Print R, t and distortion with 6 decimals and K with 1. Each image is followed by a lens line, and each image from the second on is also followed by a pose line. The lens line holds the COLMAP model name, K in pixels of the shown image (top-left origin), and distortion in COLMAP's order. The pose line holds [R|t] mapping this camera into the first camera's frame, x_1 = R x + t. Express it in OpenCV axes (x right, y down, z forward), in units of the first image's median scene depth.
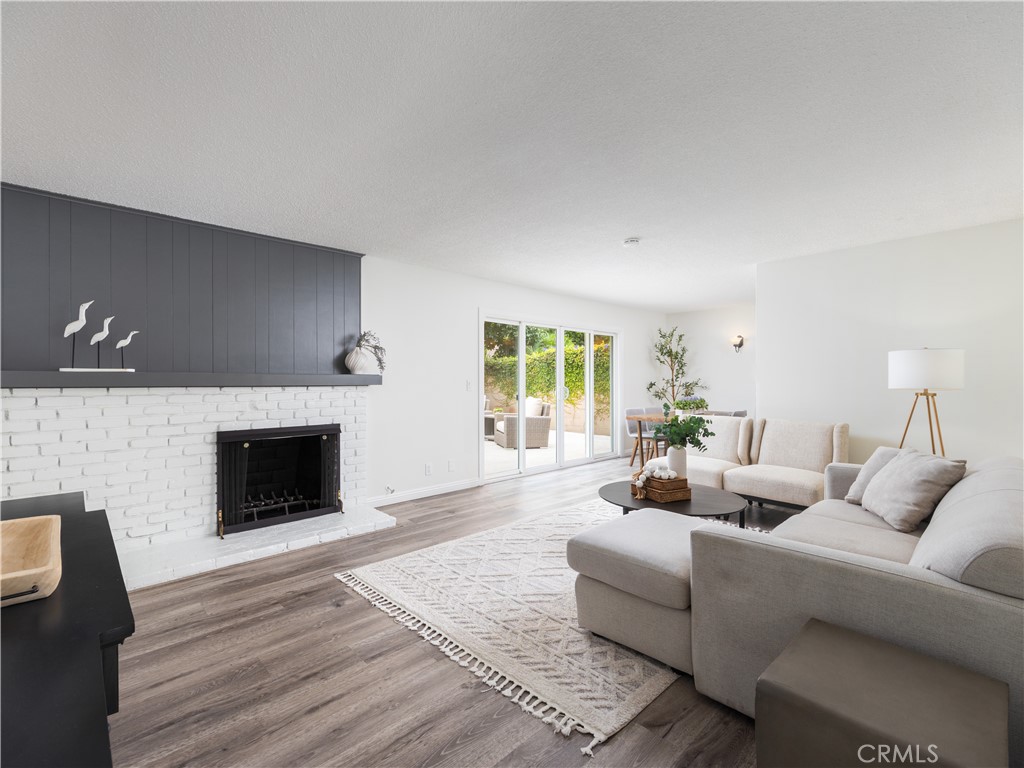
lens RADIAL K [[459.4, 0, 504.5], [0, 459.4, 385.2], [0, 0, 1]] dist [0.003579, 0.000518]
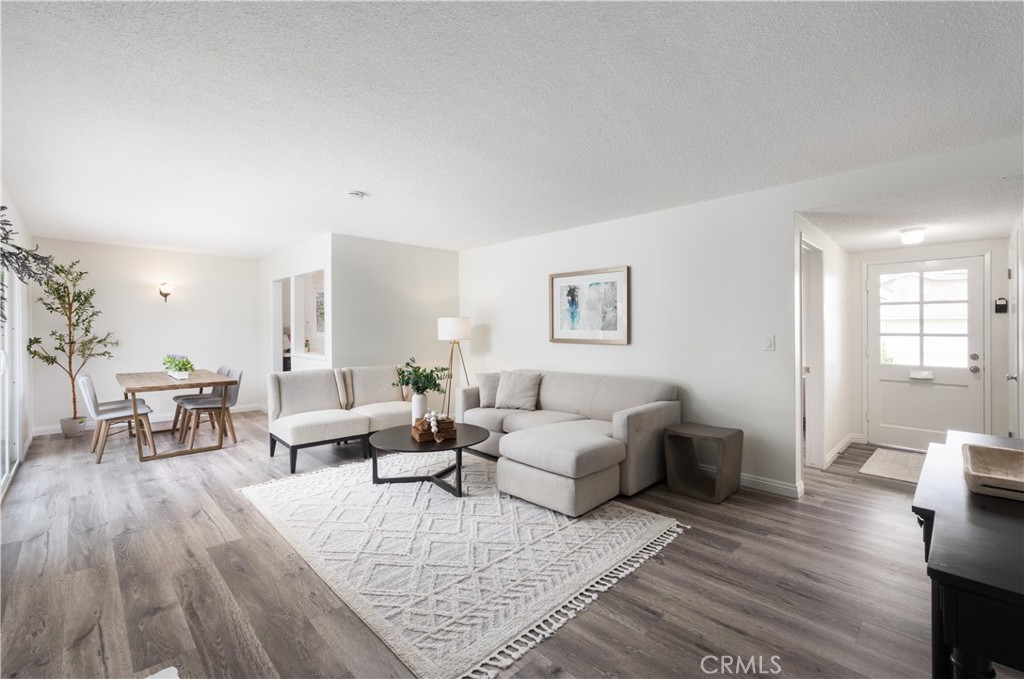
lens RADIAL K [[437.2, 0, 515.1], [0, 437.2, 336.1], [0, 0, 1]] dist [0.003562, 0.000124]
pose [[-0.016804, -0.011481, 0.999793, -1.037477], [0.010950, 0.999872, 0.011666, -0.032992], [-0.999799, 0.011144, -0.016676, 1.094826]]
